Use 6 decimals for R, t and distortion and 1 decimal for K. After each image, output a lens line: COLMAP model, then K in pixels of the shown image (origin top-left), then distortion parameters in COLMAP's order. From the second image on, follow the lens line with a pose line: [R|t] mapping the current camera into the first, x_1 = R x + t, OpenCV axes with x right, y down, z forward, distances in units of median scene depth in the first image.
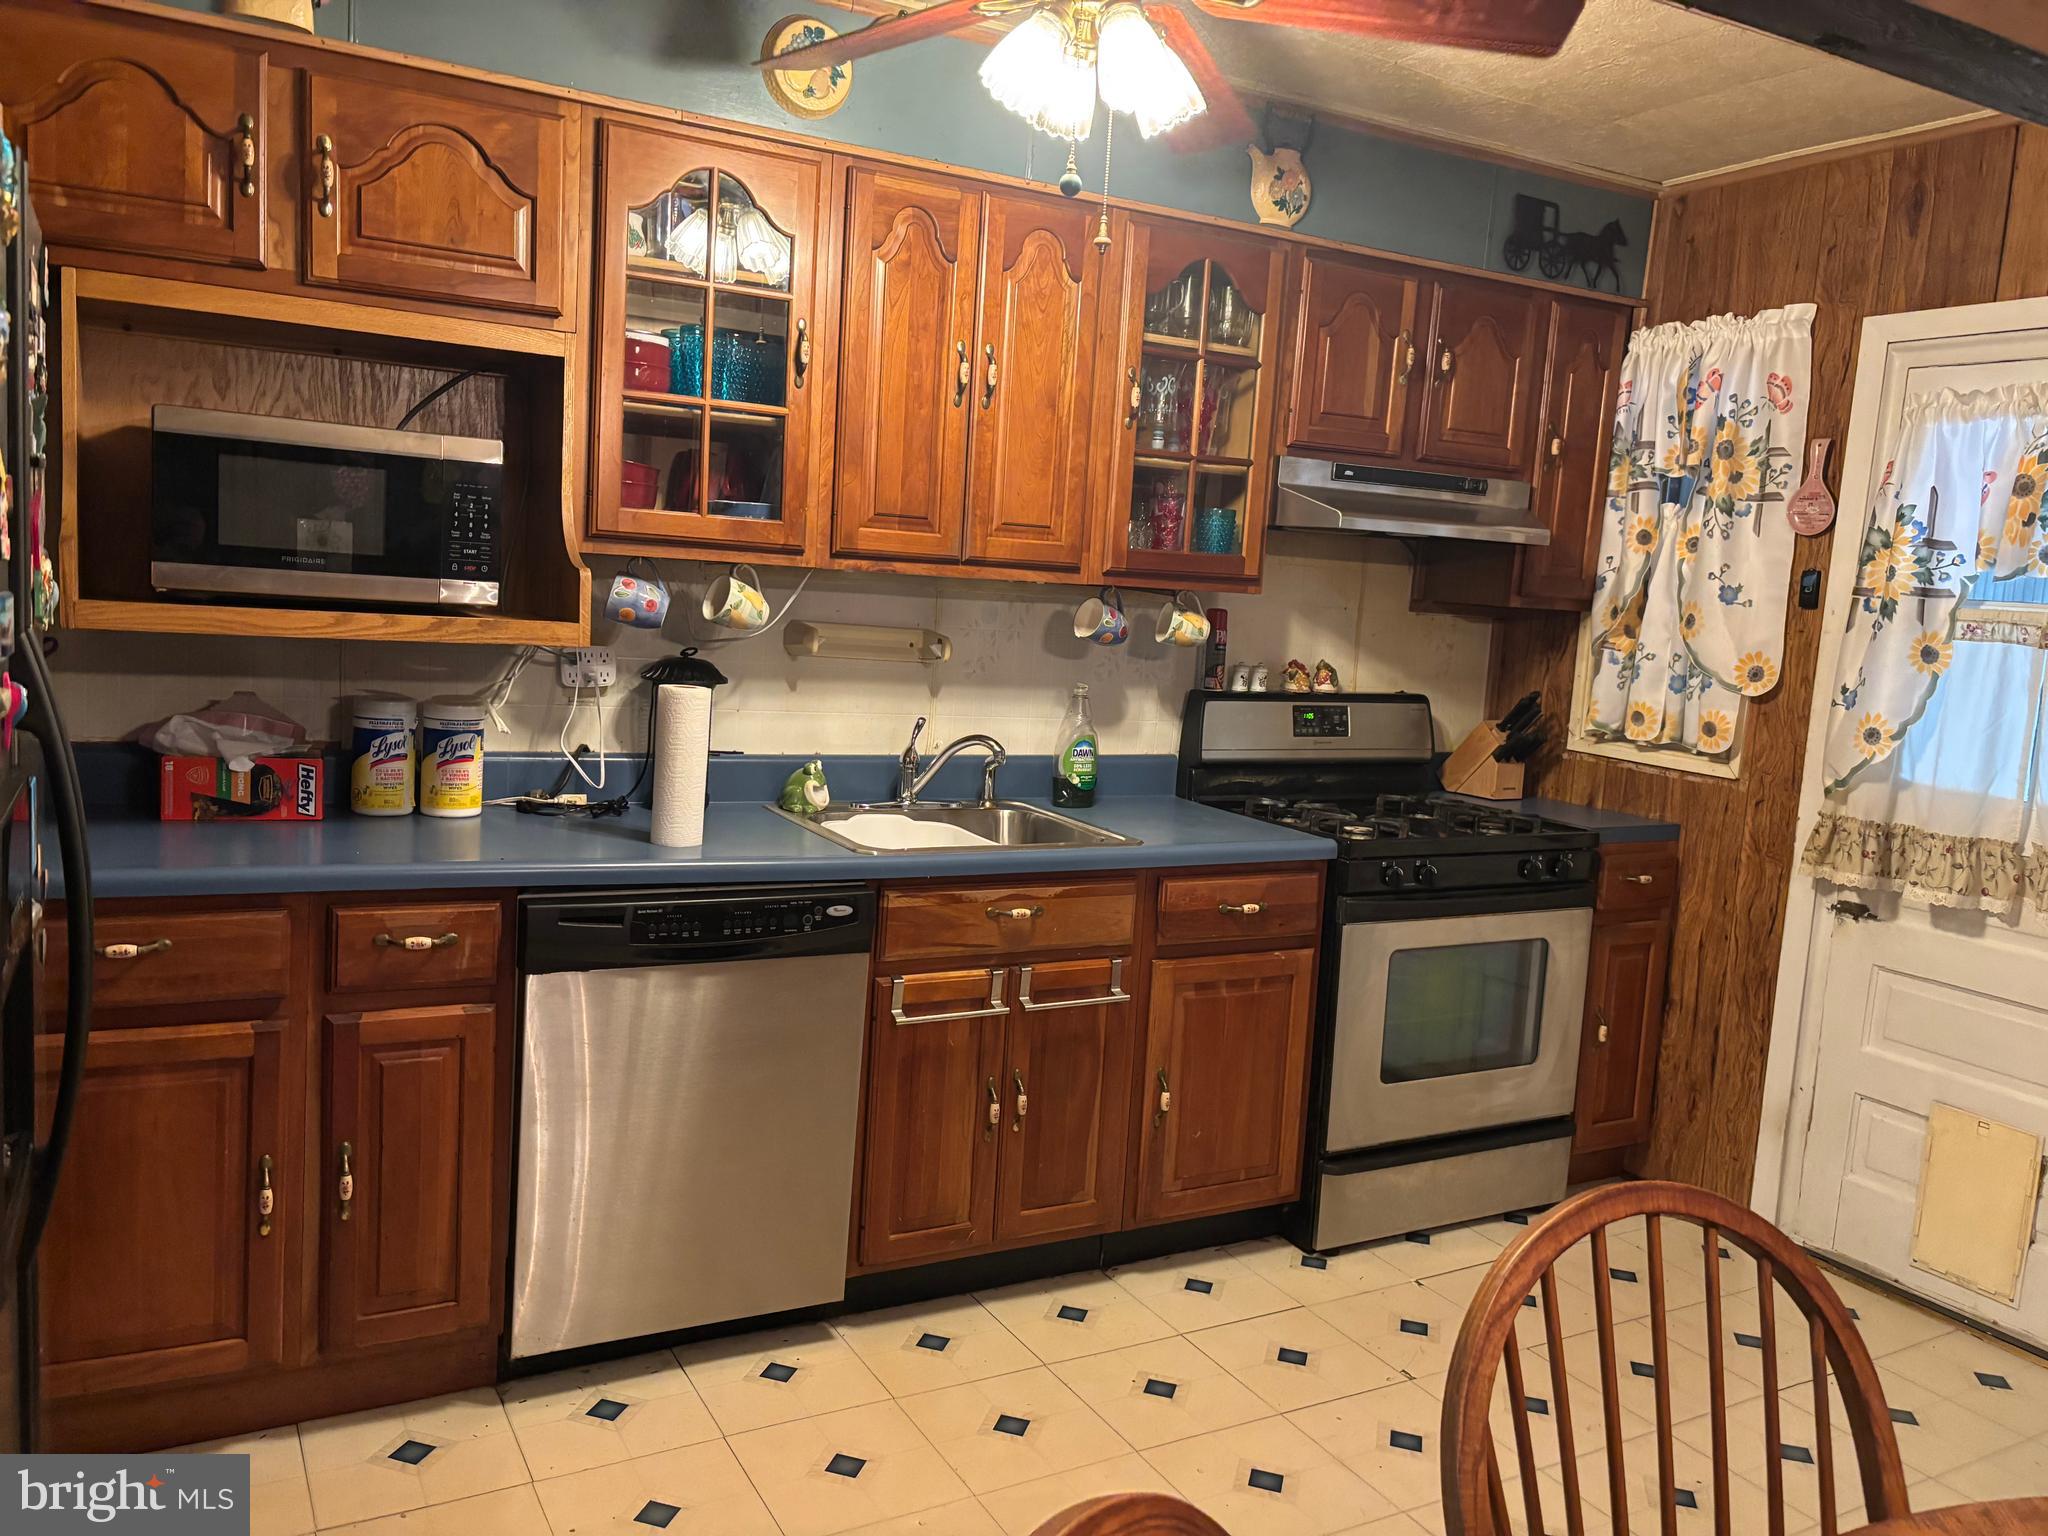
lens RADIAL K [[1575.8, 0, 1011.1], [0, 1575.8, 771.4], [0, 0, 1]] dist [0.027400, -0.009340]
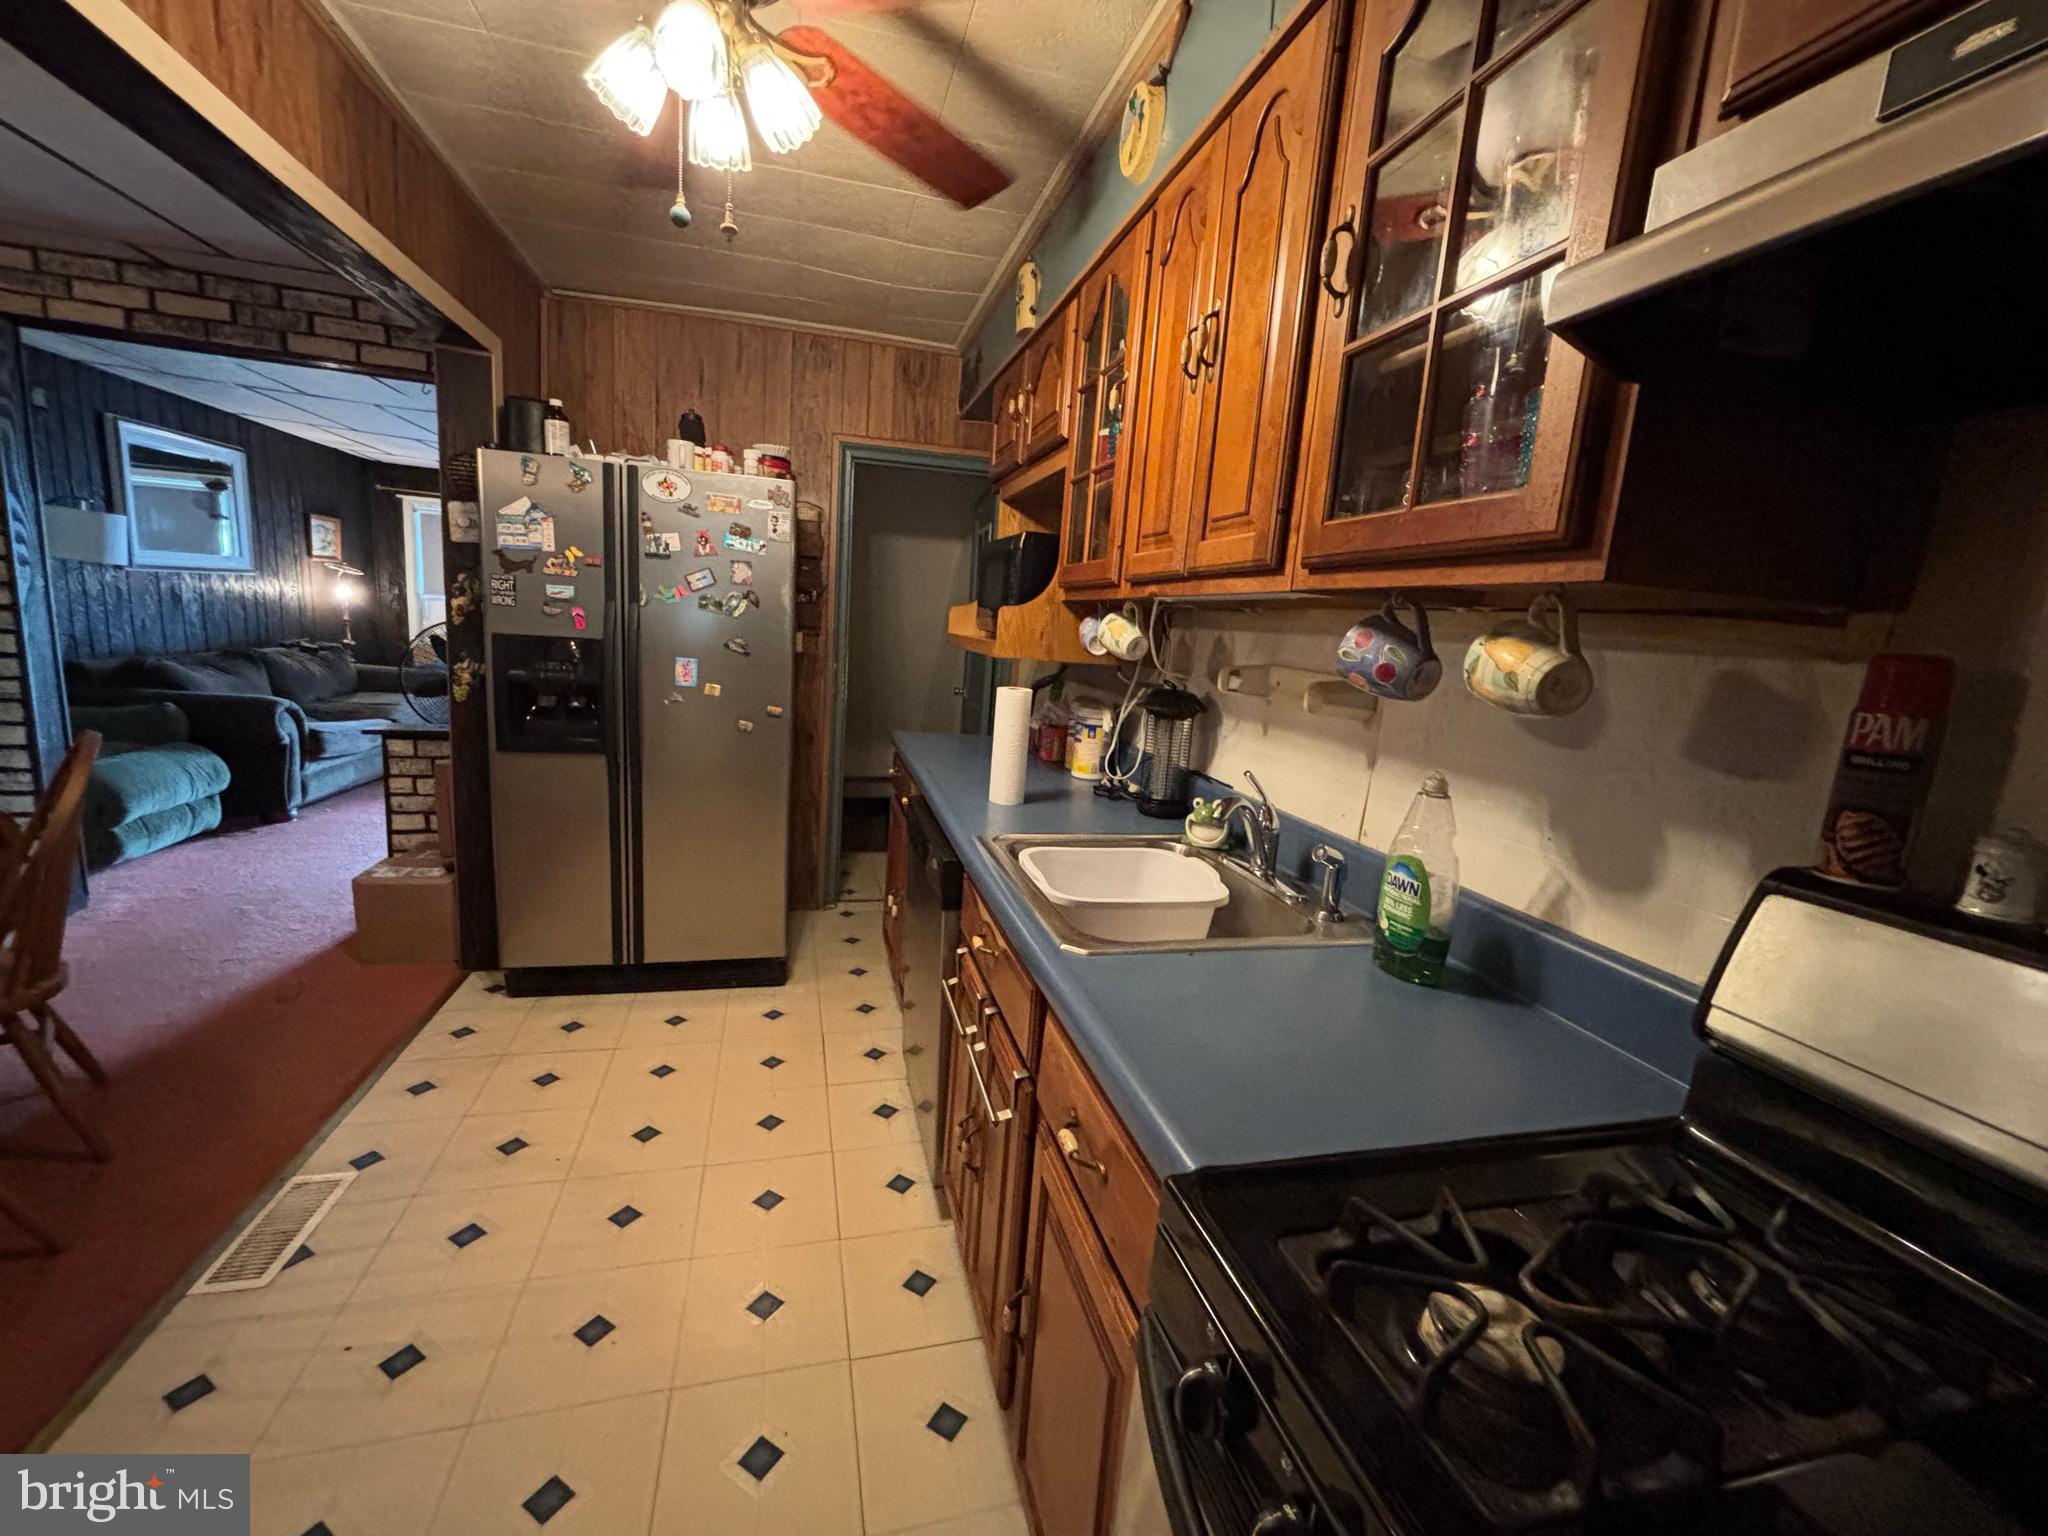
lens RADIAL K [[835.6, 0, 1010.2], [0, 835.6, 766.0], [0, 0, 1]] dist [0.012939, -0.000665]
pose [[-0.247490, 0.088183, -0.964869, 0.436644], [-0.206512, 0.968165, 0.141455, -0.078568], [0.946626, 0.234266, -0.221401, 1.032112]]
